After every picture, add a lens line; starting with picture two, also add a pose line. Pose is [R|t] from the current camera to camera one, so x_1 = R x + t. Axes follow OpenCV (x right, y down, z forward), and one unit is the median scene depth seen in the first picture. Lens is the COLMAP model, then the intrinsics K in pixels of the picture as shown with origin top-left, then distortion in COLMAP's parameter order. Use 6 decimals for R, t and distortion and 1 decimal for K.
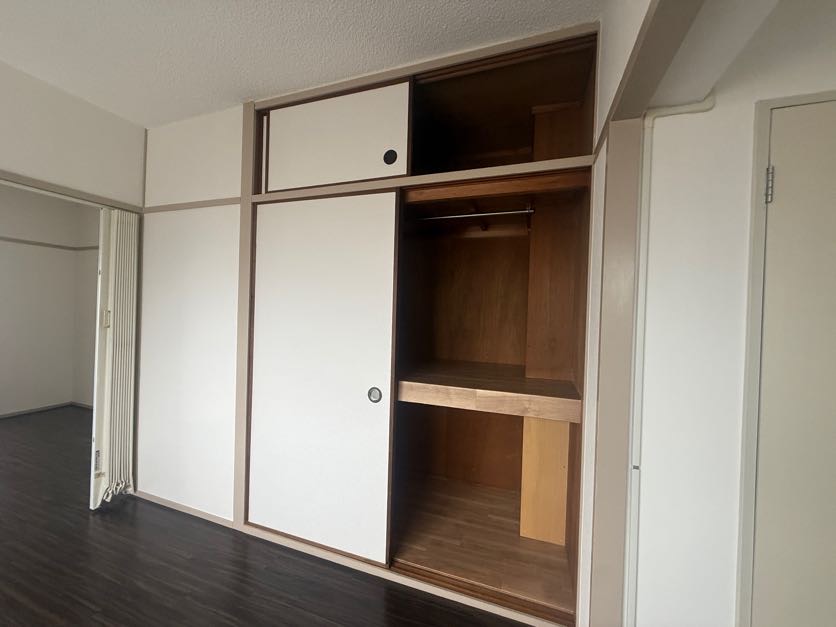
lens RADIAL K [[330.8, 0, 415.8], [0, 330.8, 313.4], [0, 0, 1]] dist [0.000016, -0.000123]
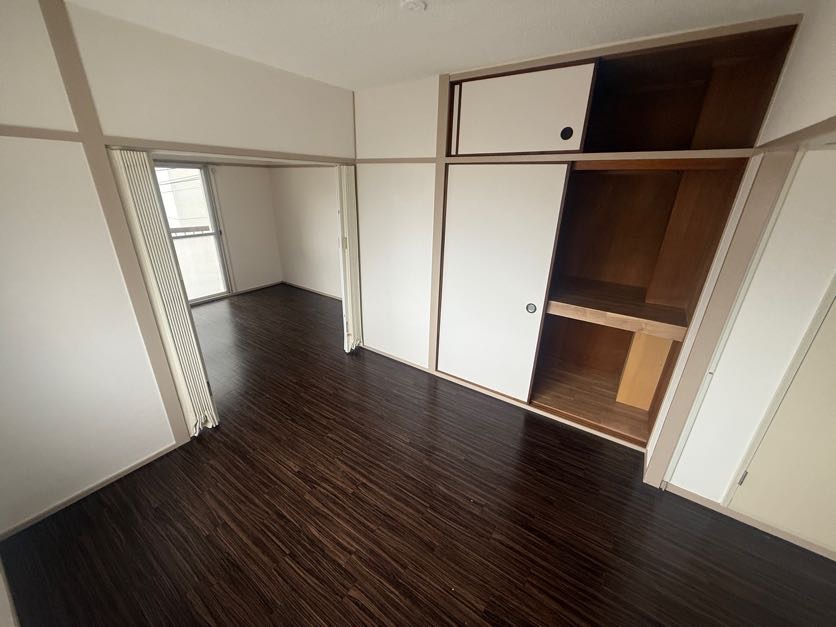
lens RADIAL K [[330.8, 0, 415.8], [0, 330.8, 313.4], [0, 0, 1]] dist [0.000016, -0.000123]
pose [[0.965785, 0.085945, -0.244689, -0.232851], [0.006487, 0.935192, 0.354081, -0.244264], [0.259262, -0.343553, 0.902637, -0.464593]]
